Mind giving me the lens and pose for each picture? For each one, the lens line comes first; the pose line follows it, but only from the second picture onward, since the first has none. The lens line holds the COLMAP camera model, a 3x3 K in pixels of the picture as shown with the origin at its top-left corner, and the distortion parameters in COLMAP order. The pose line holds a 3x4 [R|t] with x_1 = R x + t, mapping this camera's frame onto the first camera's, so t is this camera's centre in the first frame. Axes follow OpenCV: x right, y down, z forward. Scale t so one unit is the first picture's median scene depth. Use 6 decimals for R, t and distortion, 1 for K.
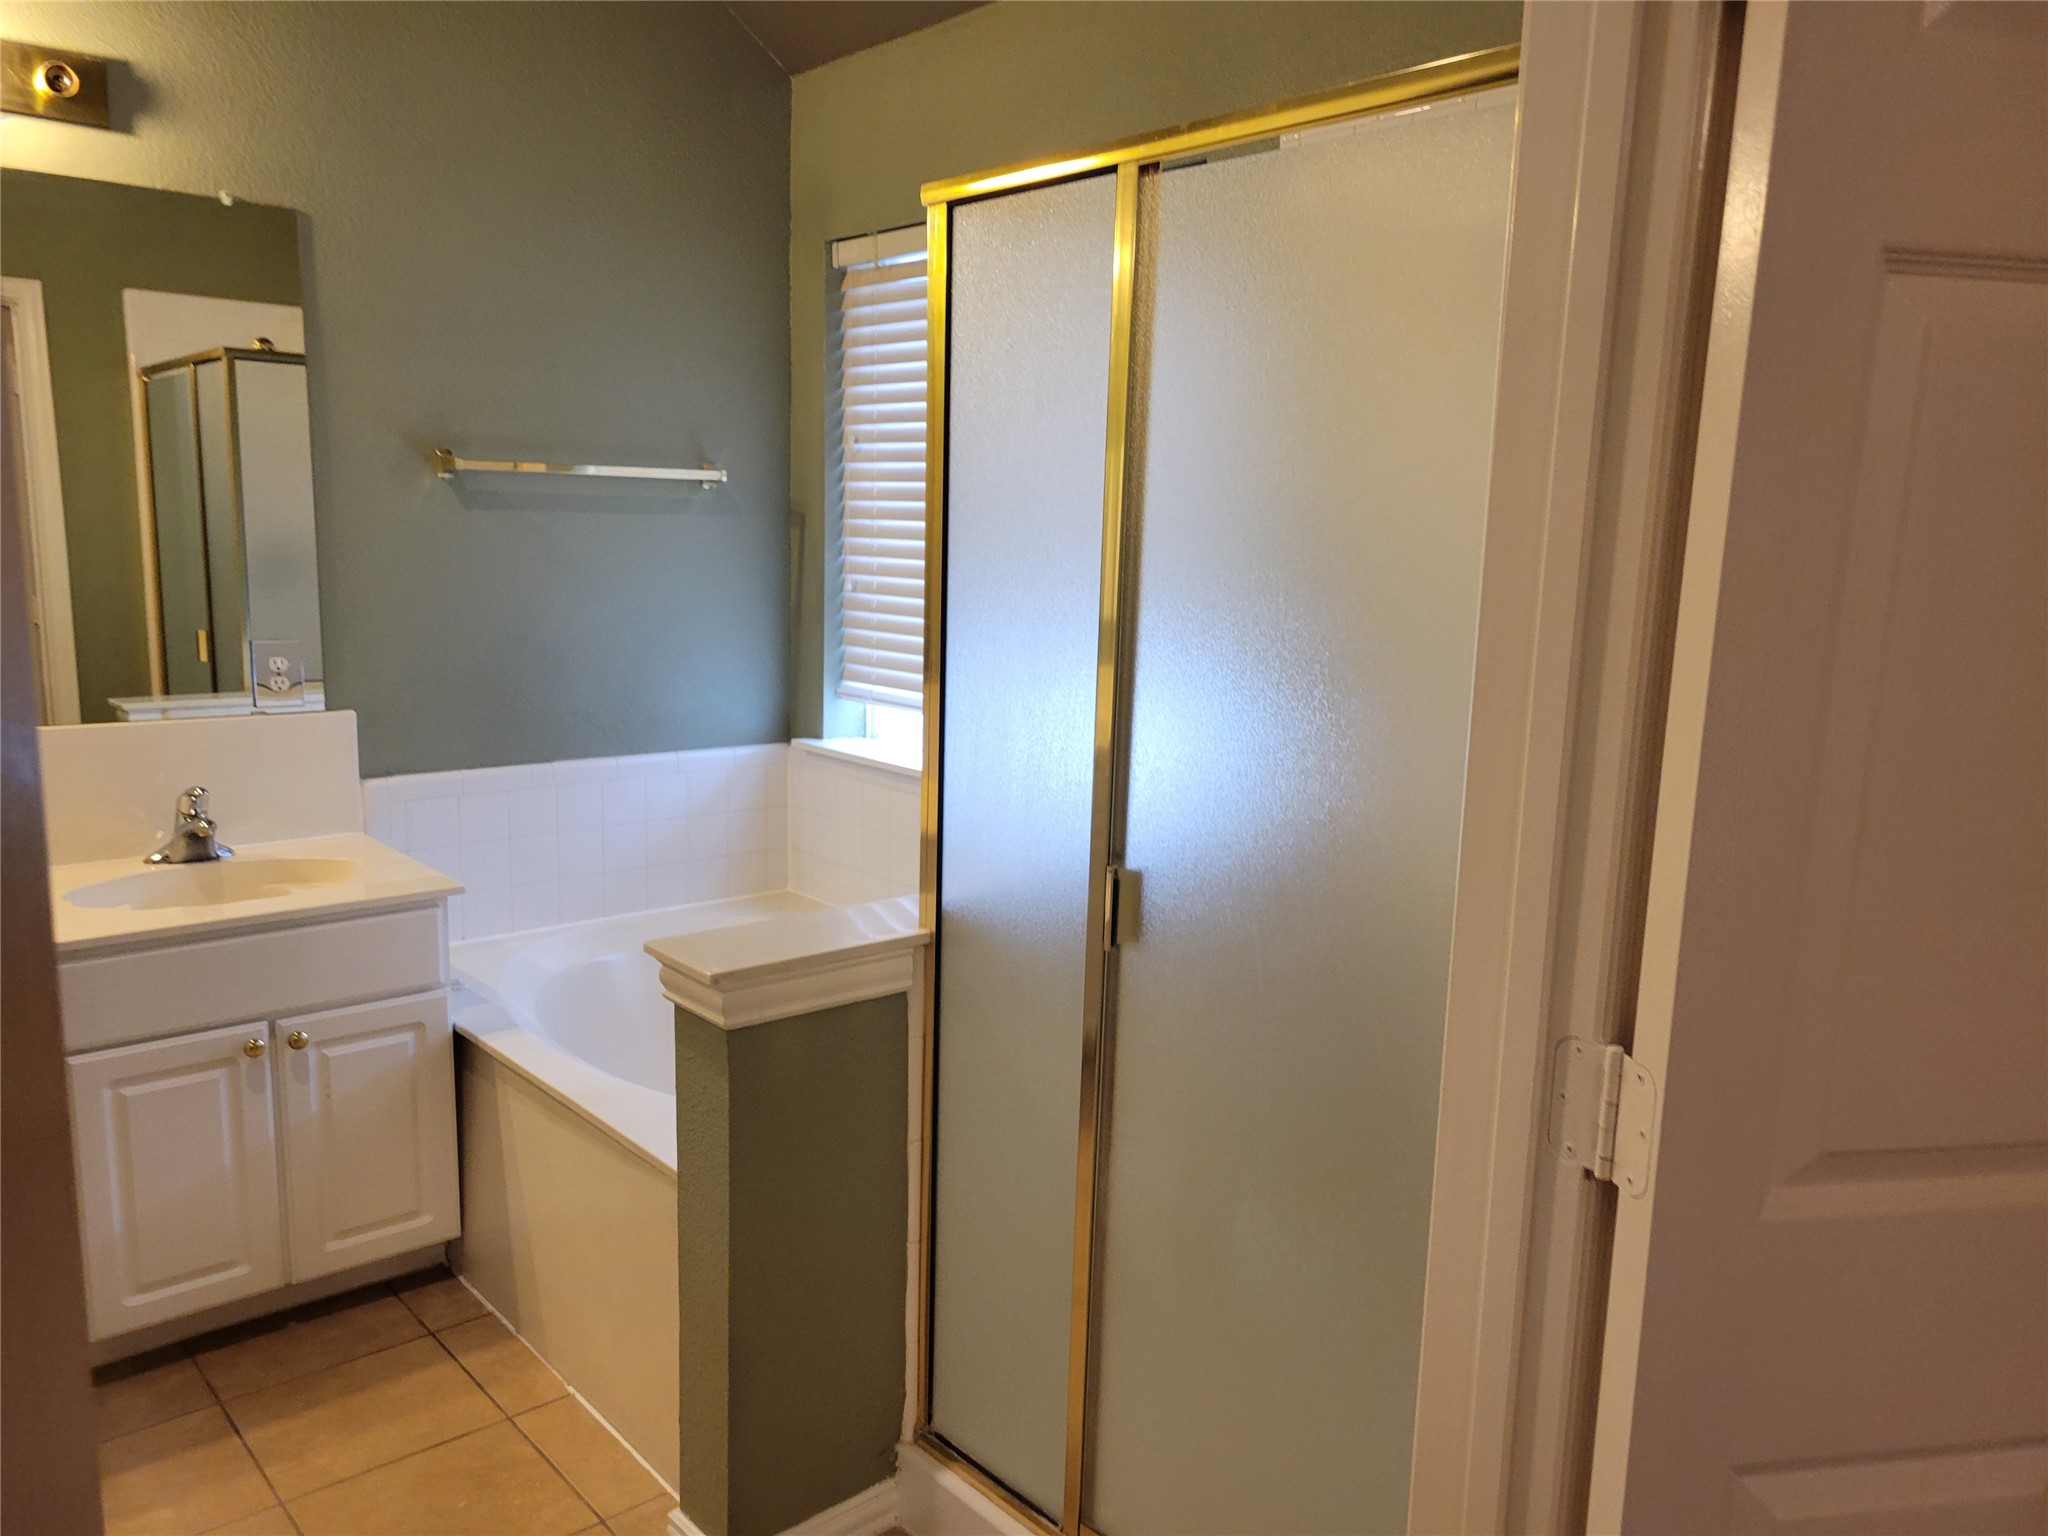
lens RADIAL K [[1538.7, 0, 1044.7], [0, 1538.7, 777.0], [0, 0, 1]] dist [0.060682, -0.038652]
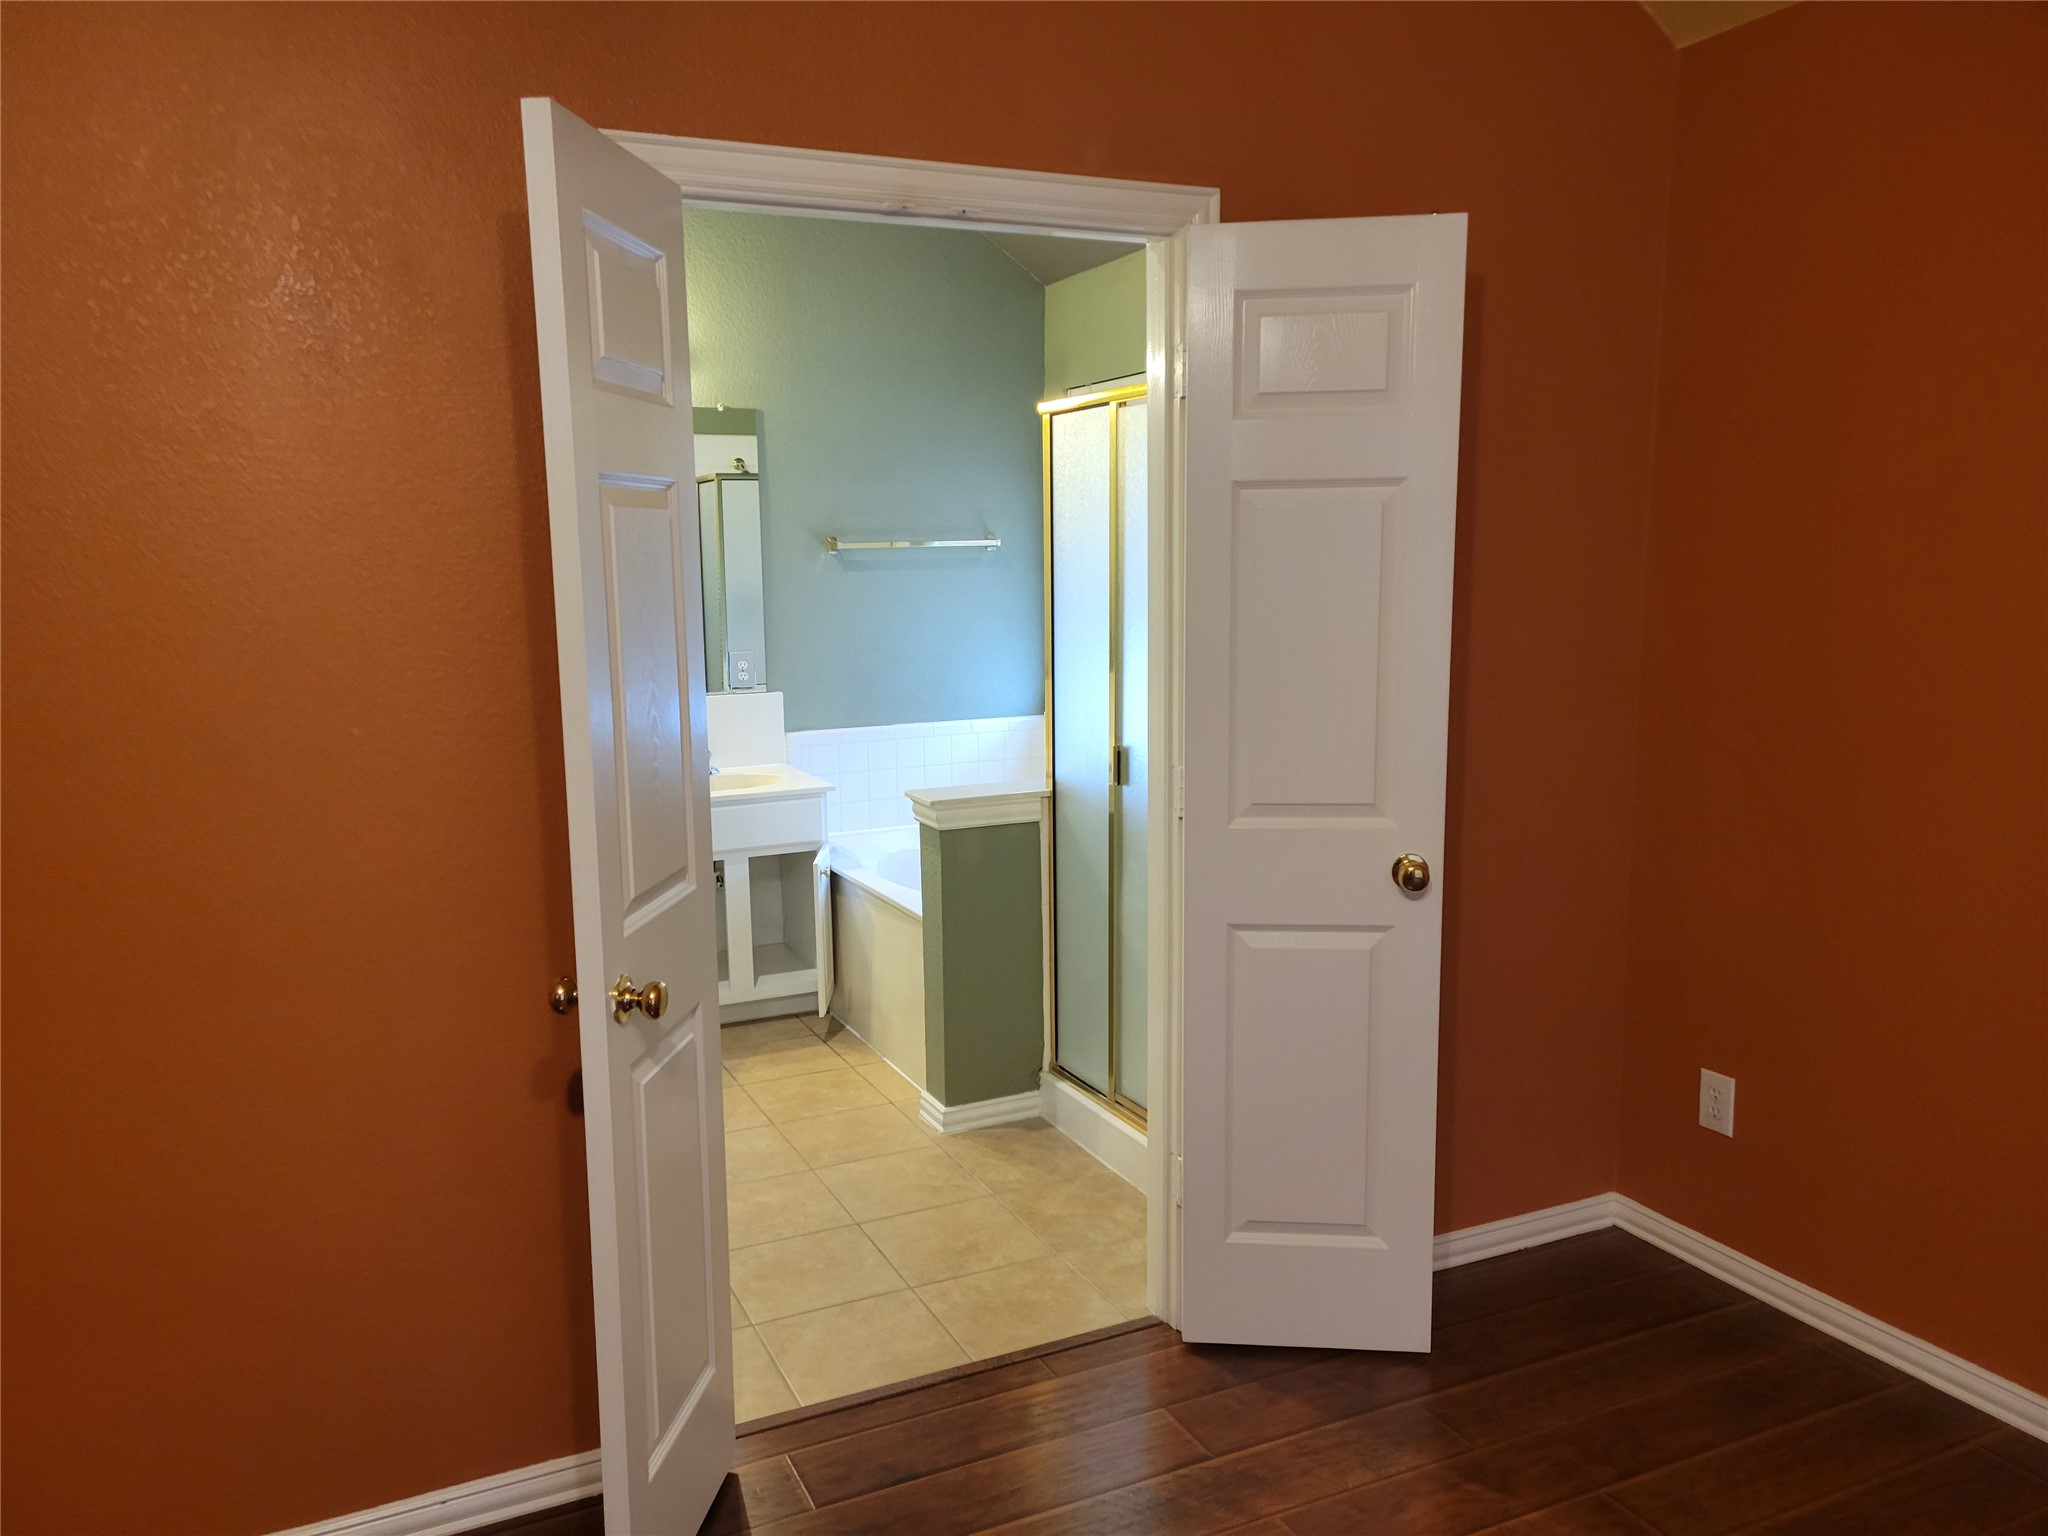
lens RADIAL K [[1538.7, 0, 1012.0], [0, 1538.7, 769.0], [0, 0, 1]] dist [0.060682, -0.038652]
pose [[0.959049, 0.000267, -0.283241, 0.326577], [-0.007227, 0.999697, -0.023530, 0.094096], [0.283149, 0.024613, 0.958760, -0.646132]]
